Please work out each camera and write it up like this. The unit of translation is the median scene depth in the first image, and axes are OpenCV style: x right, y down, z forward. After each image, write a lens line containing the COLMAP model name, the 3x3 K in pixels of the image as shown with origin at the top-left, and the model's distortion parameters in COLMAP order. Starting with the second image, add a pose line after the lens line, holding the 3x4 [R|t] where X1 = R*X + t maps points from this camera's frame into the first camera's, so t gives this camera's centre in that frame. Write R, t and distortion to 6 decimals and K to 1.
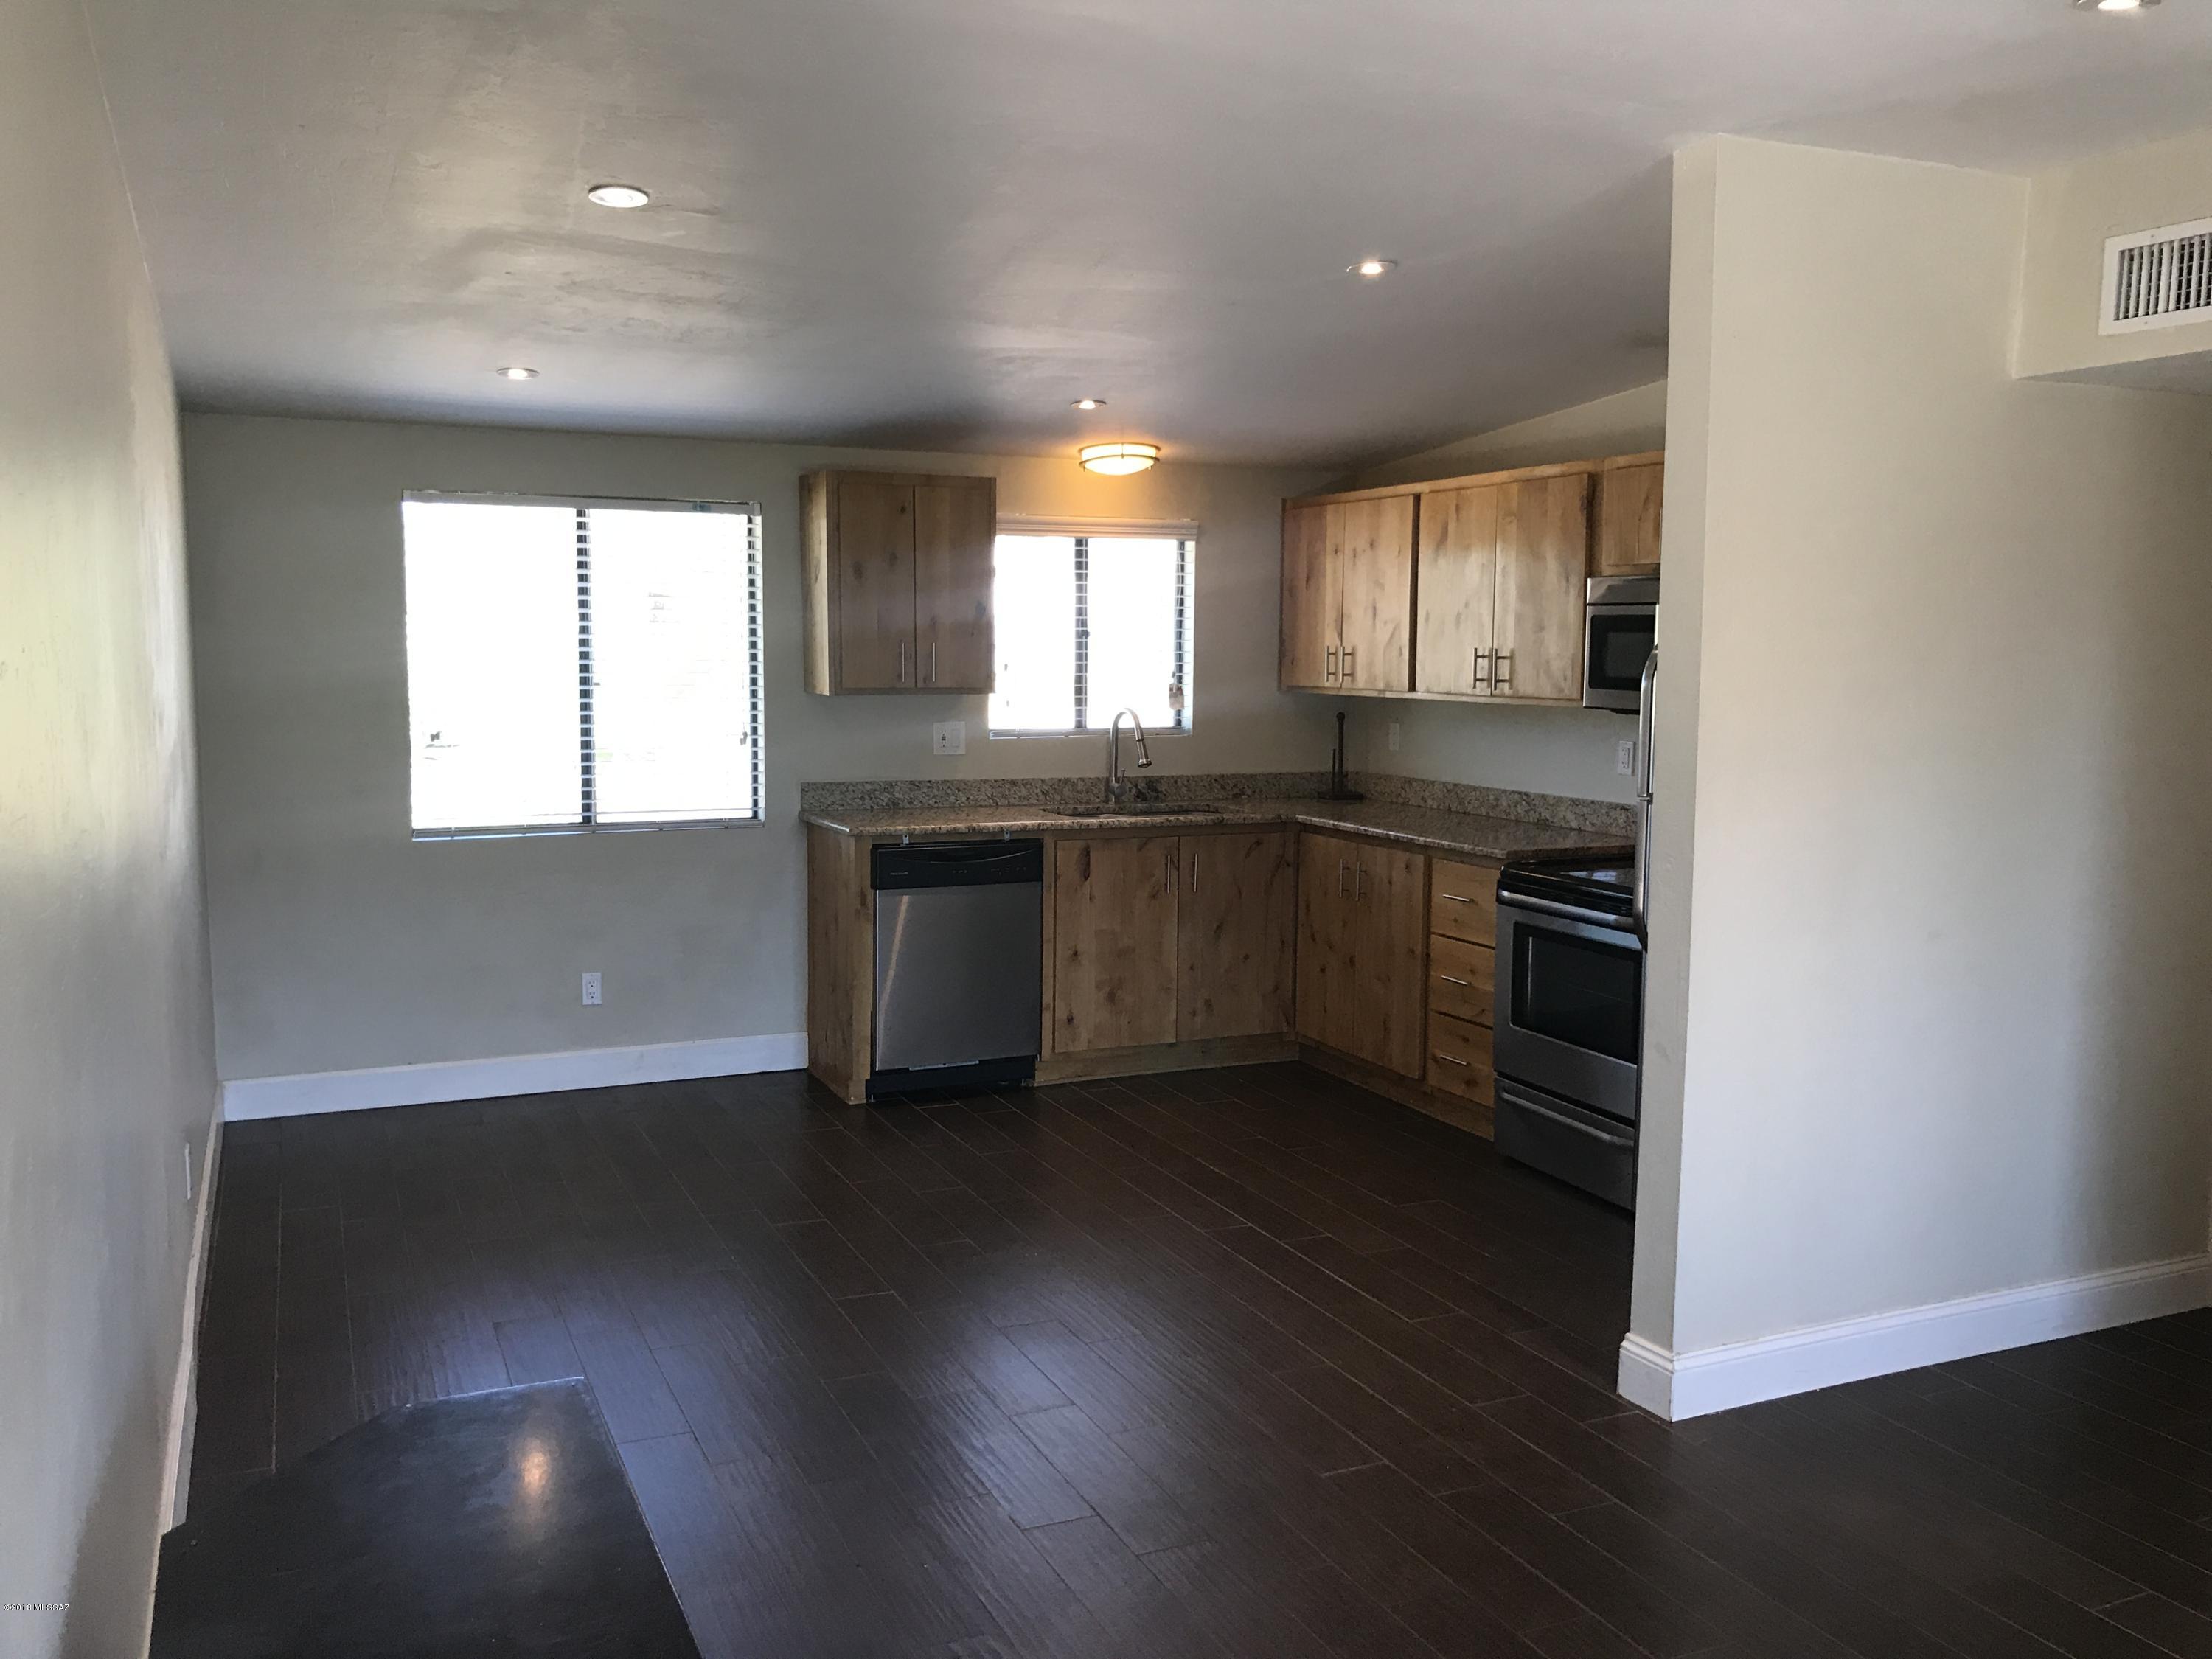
lens RADIAL K [[1800.8, 0, 1108.2], [0, 1800.8, 798.3], [0, 0, 1]] dist [0.055524, -0.108386]
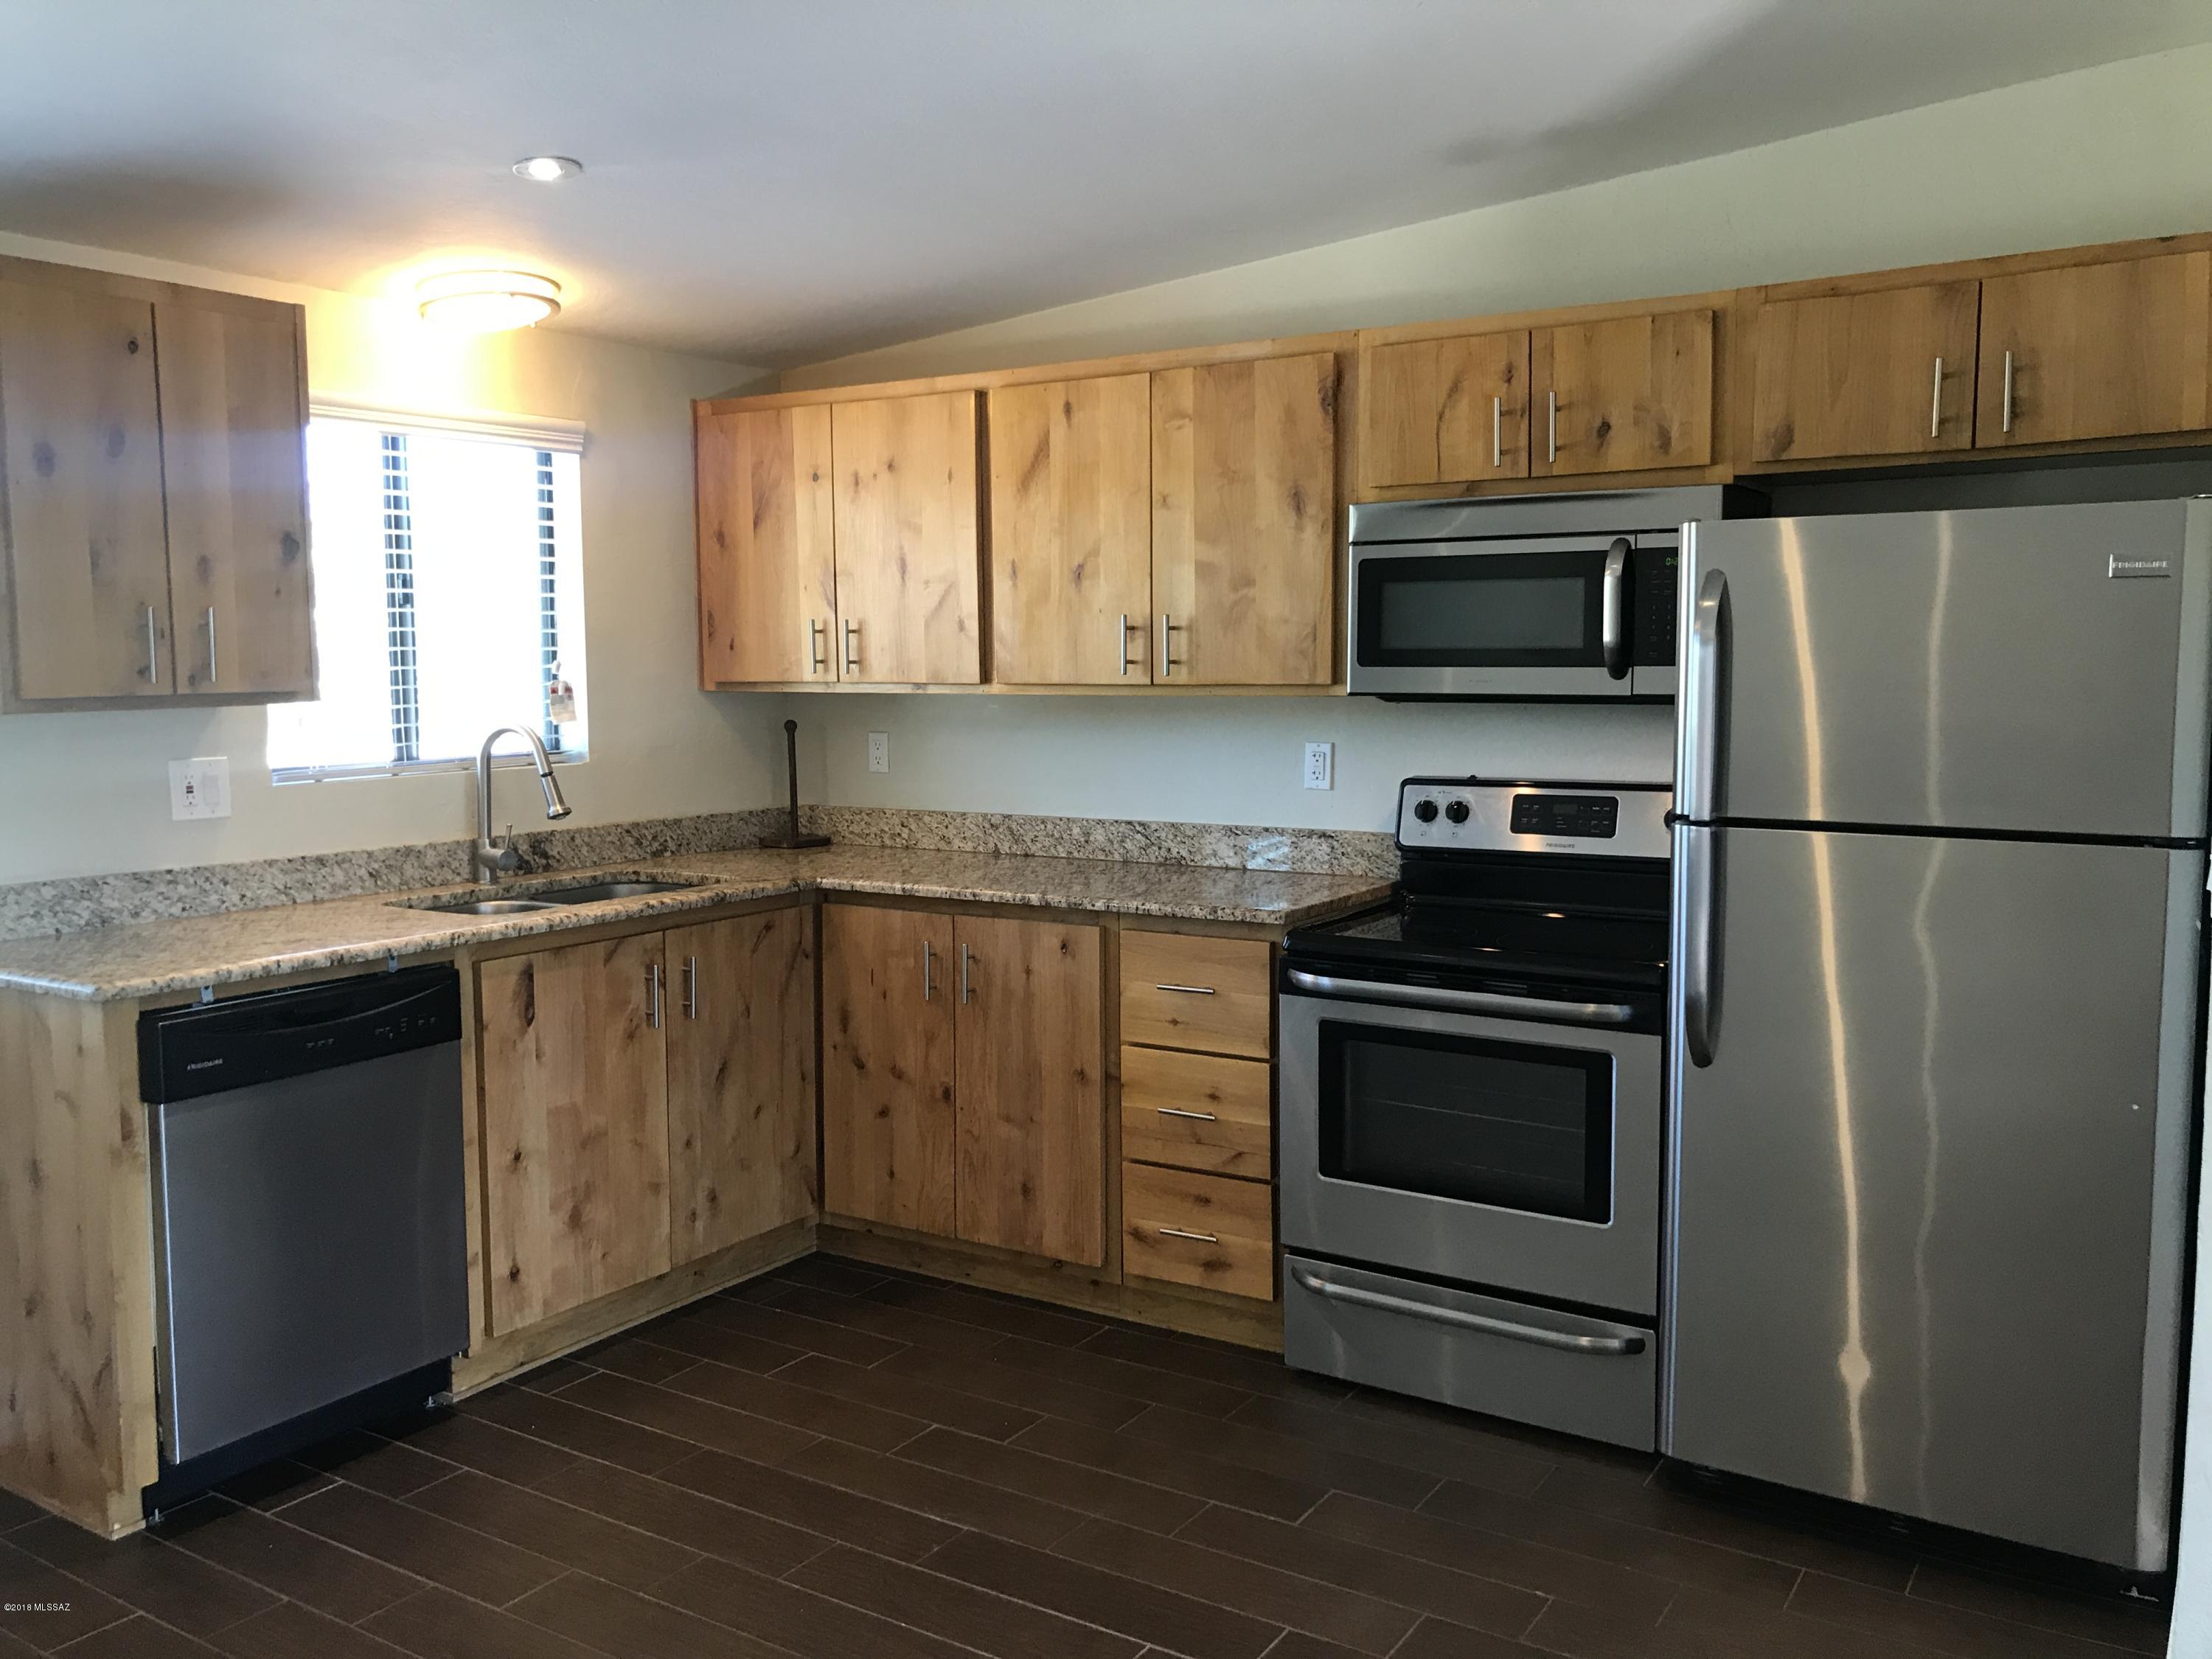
lens RADIAL K [[1800.8, 0, 1108.2], [0, 1800.8, 798.3], [0, 0, 1]] dist [0.055524, -0.108386]
pose [[0.835462, -0.057102, 0.546573, -0.165851], [0.061026, 0.998076, 0.010991, -0.020837], [-0.546149, 0.024172, 0.837339, 0.413280]]
